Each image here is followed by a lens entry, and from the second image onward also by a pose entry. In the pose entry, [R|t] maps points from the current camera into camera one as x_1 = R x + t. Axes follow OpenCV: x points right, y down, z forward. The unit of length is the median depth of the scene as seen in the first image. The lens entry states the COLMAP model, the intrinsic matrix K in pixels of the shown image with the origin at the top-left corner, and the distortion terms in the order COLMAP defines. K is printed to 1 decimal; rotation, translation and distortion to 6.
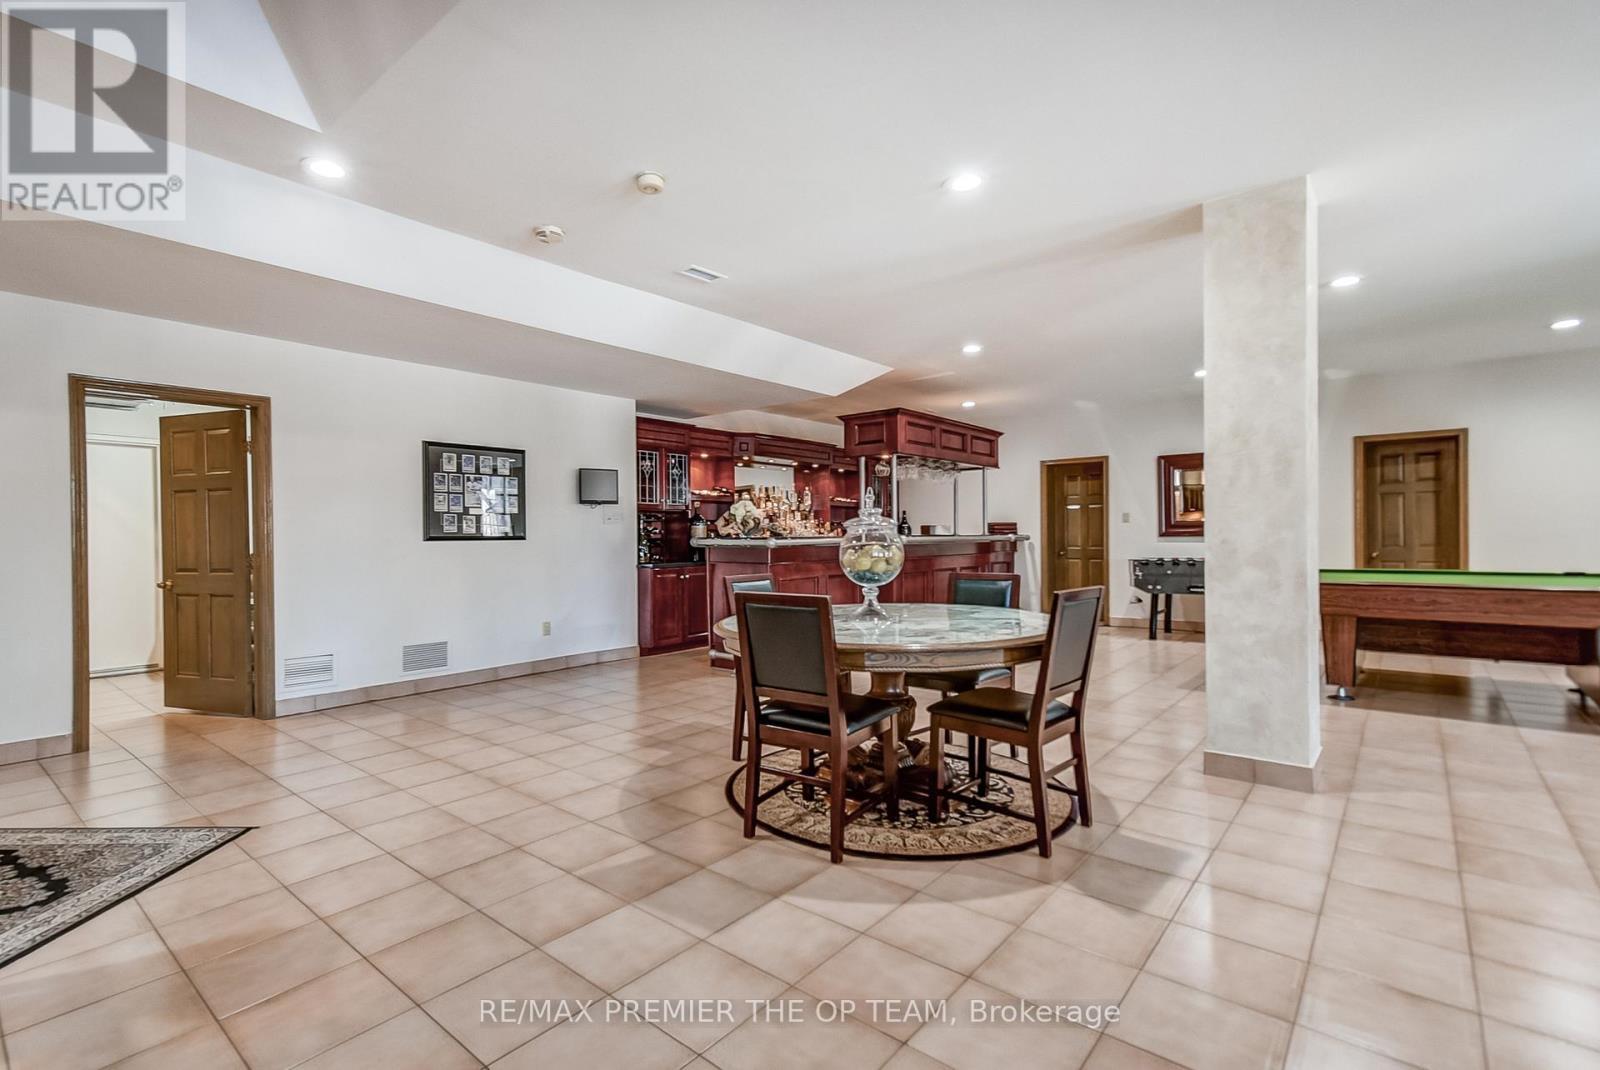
lens RADIAL K [[721.6, 0, 797.1], [0, 721.6, 534.8], [0, 0, 1]] dist [0.004083, 0.000017]
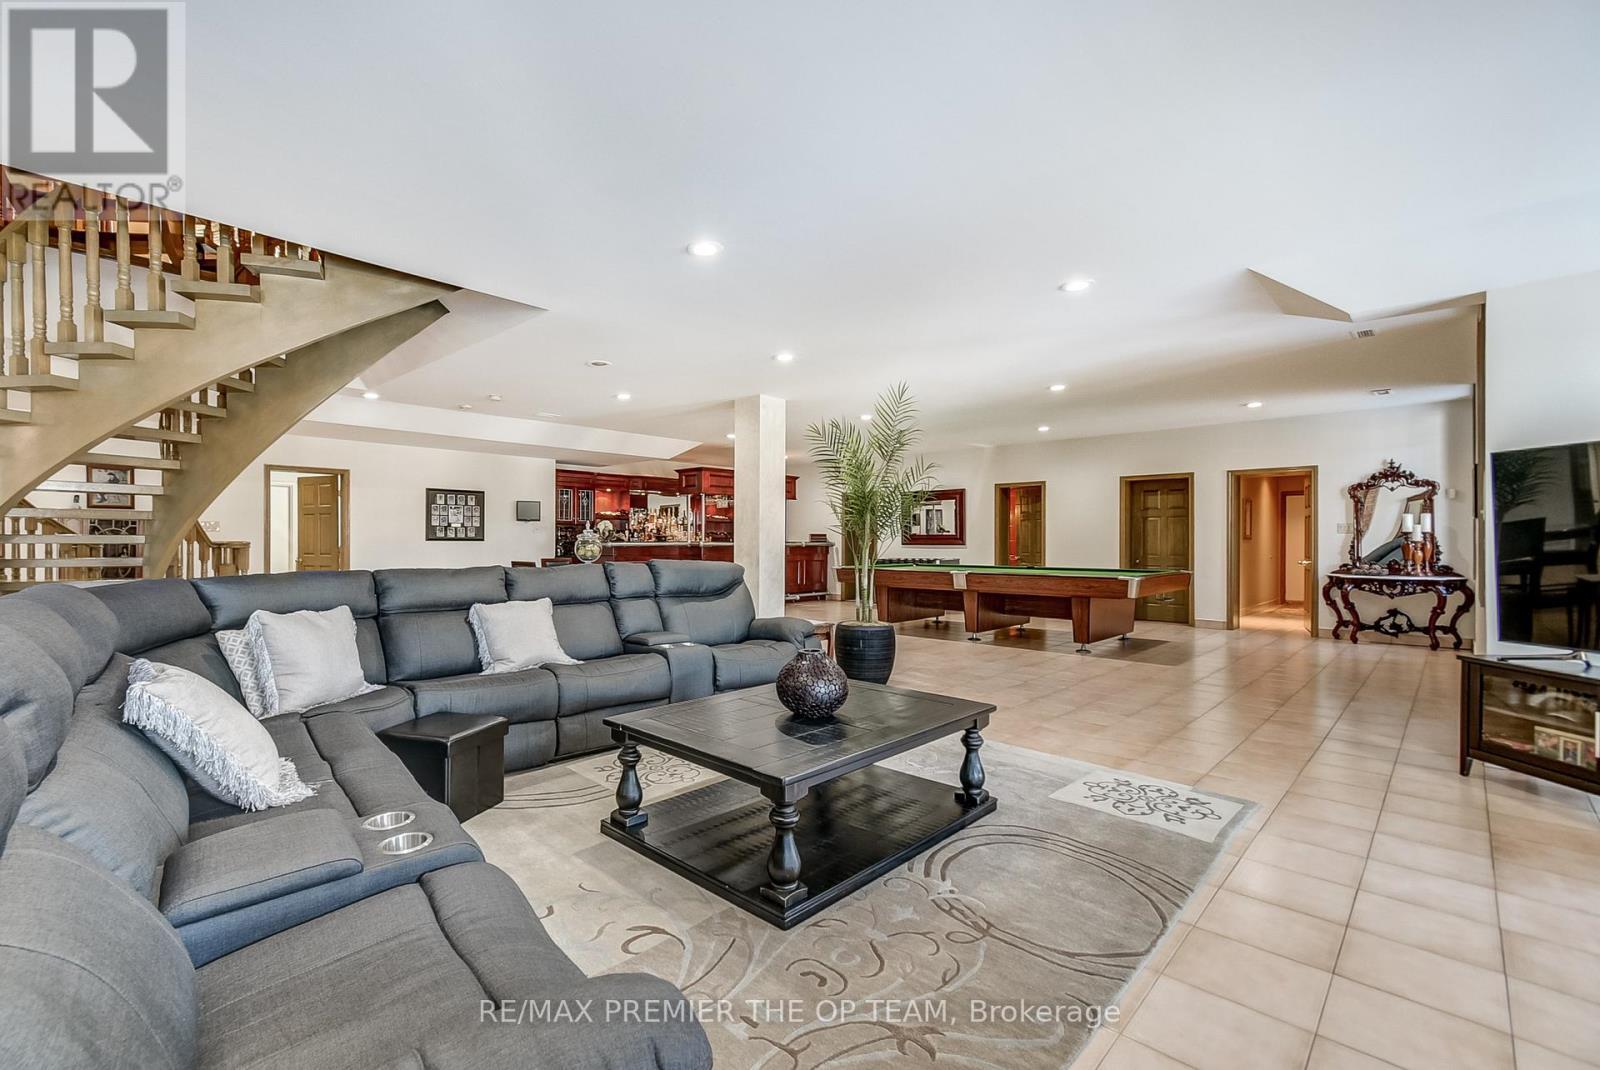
lens RADIAL K [[721.6, 0, 804.1], [0, 721.6, 537.5], [0, 0, 1]] dist [0.004083, 0.000017]
pose [[0.997522, 0.012676, -0.069200, 0.542591], [-0.012980, 0.999908, -0.003942, -0.005123], [0.069143, 0.004830, 0.997595, -0.738072]]
